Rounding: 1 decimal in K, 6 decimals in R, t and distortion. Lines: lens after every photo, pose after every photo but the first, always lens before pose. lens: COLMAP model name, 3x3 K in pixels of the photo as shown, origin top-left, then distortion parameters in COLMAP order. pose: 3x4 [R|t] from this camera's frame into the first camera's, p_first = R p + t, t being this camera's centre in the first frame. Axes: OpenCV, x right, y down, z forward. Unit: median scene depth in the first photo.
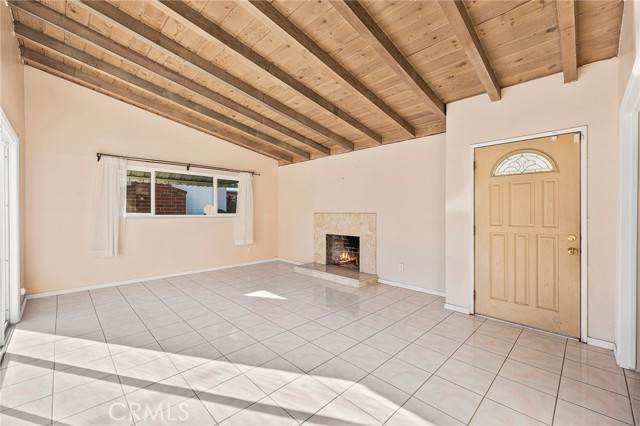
lens RADIAL K [[263.1, 0, 320.5], [0, 263.1, 214.2], [0, 0, 1]] dist [0.011939, 0.000125]
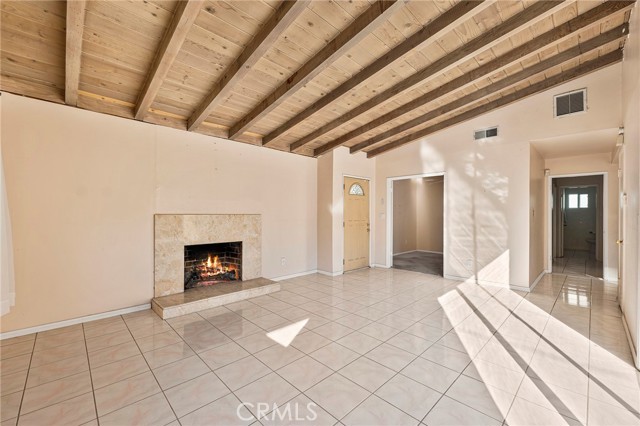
lens RADIAL K [[263.1, 0, 323.6], [0, 263.1, 216.6], [0, 0, 1]] dist [0.011939, 0.000125]
pose [[-0.000176, -0.011907, 0.999929, -0.751657], [0.001621, 0.999928, 0.011907, -0.006359], [-0.999999, 0.001623, -0.000156, 0.749696]]
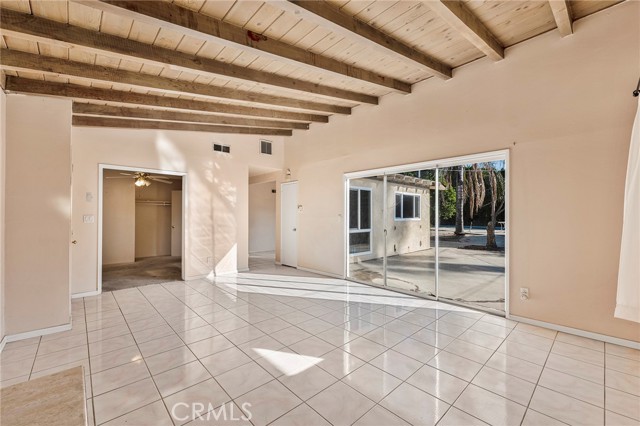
lens RADIAL K [[263.1, 0, 323.7], [0, 263.1, 211.7], [0, 0, 1]] dist [0.011939, 0.000125]
pose [[-0.999641, -0.000963, 0.026763, -0.253581], [-0.001353, 0.999893, -0.014543, -0.003683], [-0.026746, -0.014573, -0.999536, 1.298690]]
